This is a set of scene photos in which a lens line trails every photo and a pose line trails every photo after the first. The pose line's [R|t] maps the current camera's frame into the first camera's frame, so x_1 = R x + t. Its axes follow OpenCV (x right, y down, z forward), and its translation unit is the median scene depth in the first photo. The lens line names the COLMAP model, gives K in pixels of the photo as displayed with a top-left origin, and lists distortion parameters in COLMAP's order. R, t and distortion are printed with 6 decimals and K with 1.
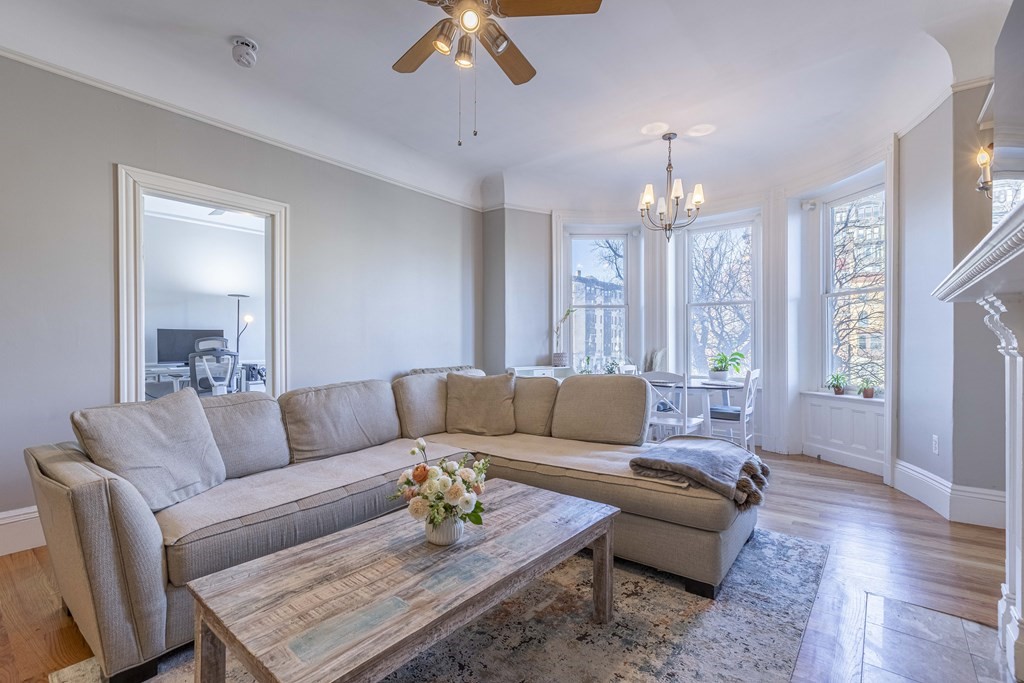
lens RADIAL K [[471.9, 0, 502.1], [0, 471.9, 340.0], [0, 0, 1]] dist [0.002857, -0.000559]
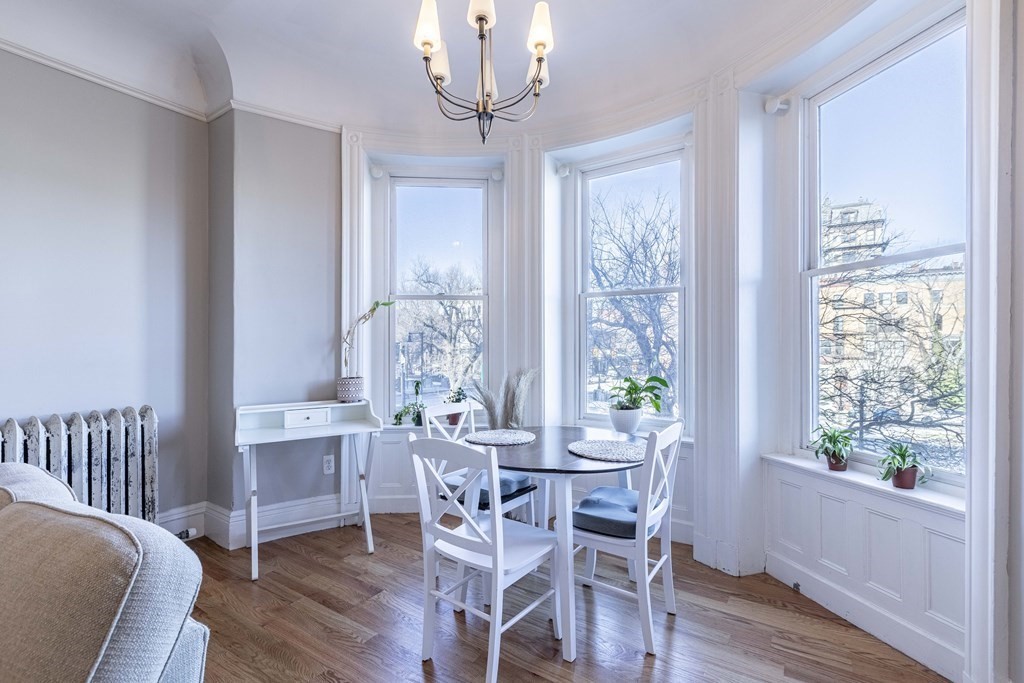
lens RADIAL K [[471.9, 0, 502.2], [0, 471.9, 344.2], [0, 0, 1]] dist [0.002857, -0.000559]
pose [[0.997345, 0.001448, 0.072805, 0.328460], [-0.001529, 0.999998, 0.001057, -0.016486], [-0.072804, -0.001165, 0.997346, 0.534690]]
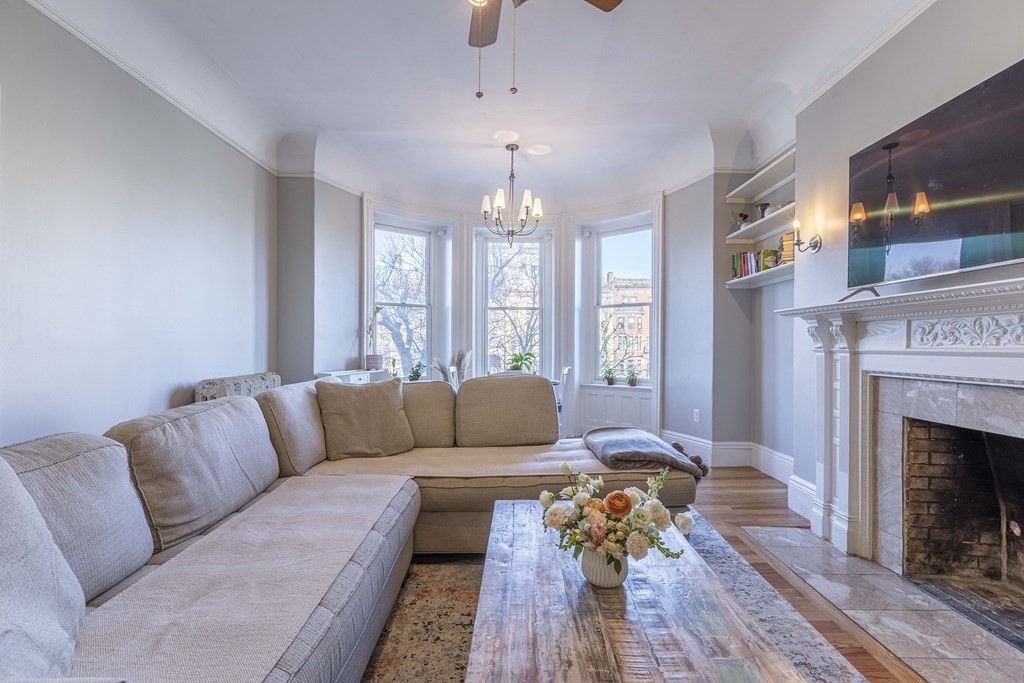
lens RADIAL K [[471.9, 0, 521.5], [0, 471.9, 341.4], [0, 0, 1]] dist [0.002857, -0.000559]
pose [[0.770972, 0.007962, 0.636820, -0.287346], [-0.007649, 0.999965, -0.003242, 0.003714], [-0.636823, -0.002372, 0.771006, 0.171864]]
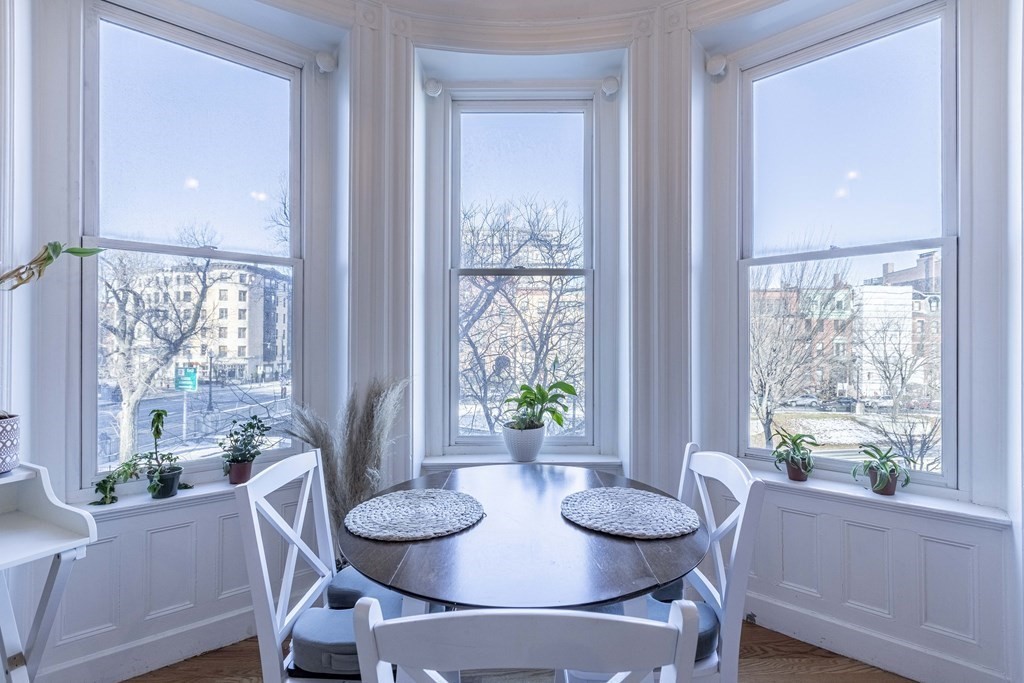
lens RADIAL K [[471.9, 0, 529.8], [0, 471.9, 342.0], [0, 0, 1]] dist [0.002857, -0.000559]
pose [[0.773254, 0.005272, 0.634075, 0.232778], [-0.005051, 0.999985, -0.002155, -0.012949], [-0.634077, -0.001536, 0.773269, 0.820460]]
